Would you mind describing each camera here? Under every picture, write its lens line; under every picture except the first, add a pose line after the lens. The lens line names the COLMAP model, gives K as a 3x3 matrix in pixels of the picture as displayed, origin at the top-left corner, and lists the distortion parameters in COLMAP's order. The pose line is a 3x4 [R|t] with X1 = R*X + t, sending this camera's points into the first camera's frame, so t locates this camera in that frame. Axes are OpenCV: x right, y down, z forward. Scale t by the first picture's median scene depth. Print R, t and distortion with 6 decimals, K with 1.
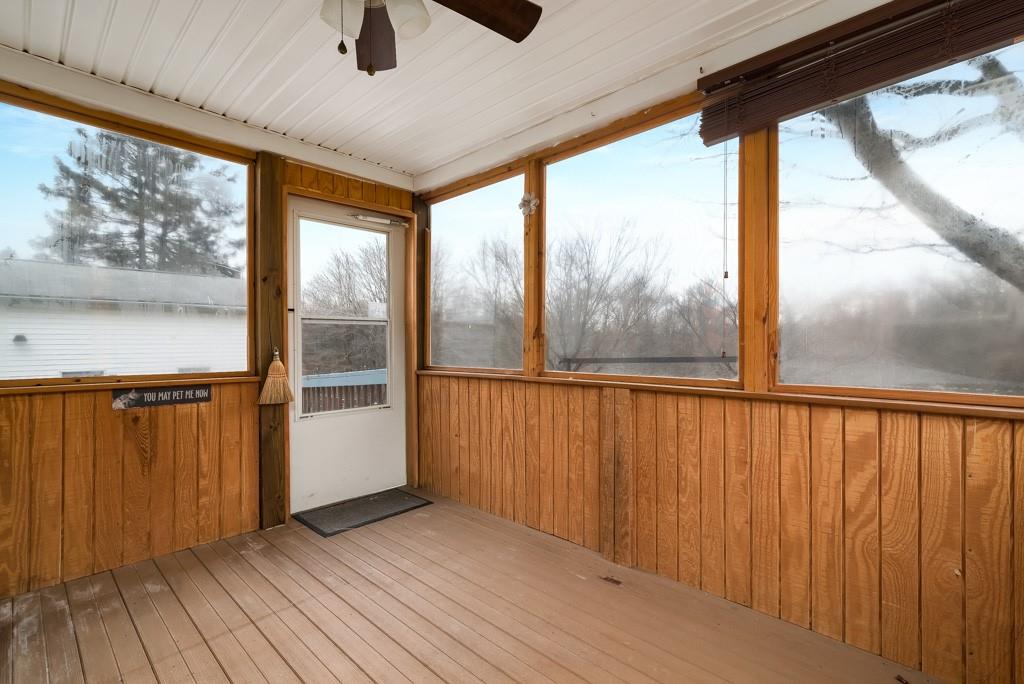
lens RADIAL K [[464.8, 0, 512.0], [0, 464.8, 342.0], [0, 0, 1]] dist [0.014368, -0.000444]
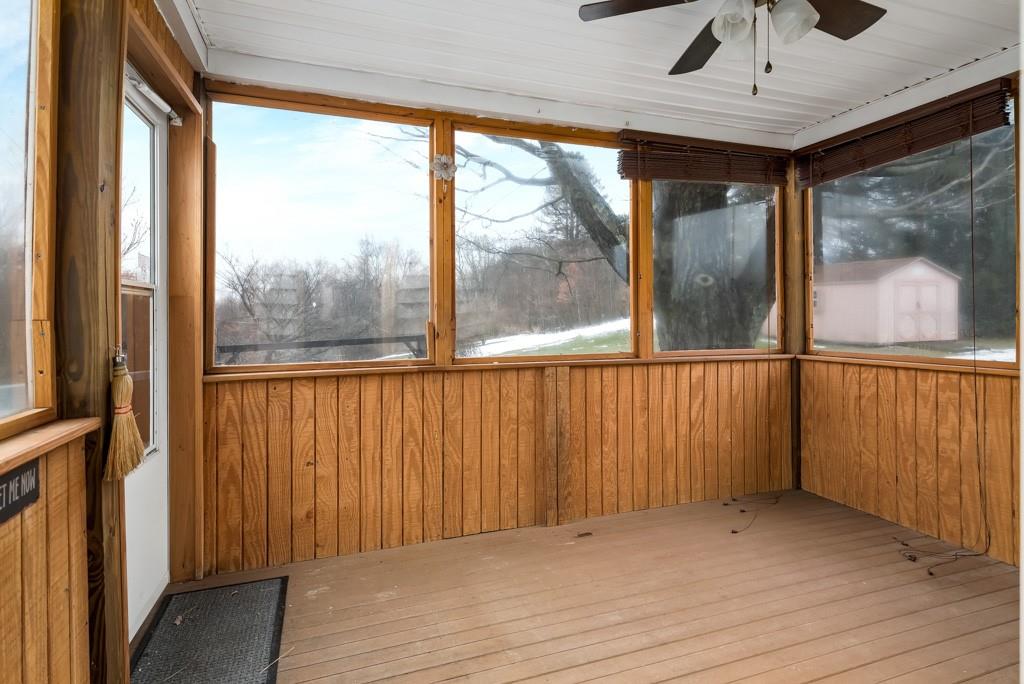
lens RADIAL K [[530.6, 0, 512.8], [0, 530.6, 311.2], [0, 0, 1]] dist [0.006313, 0.000246]
pose [[0.444260, 0.010681, 0.895834, -0.893575], [0.001725, 0.999917, -0.012777, -0.016099], [-0.895896, 0.007221, 0.444205, 0.499171]]
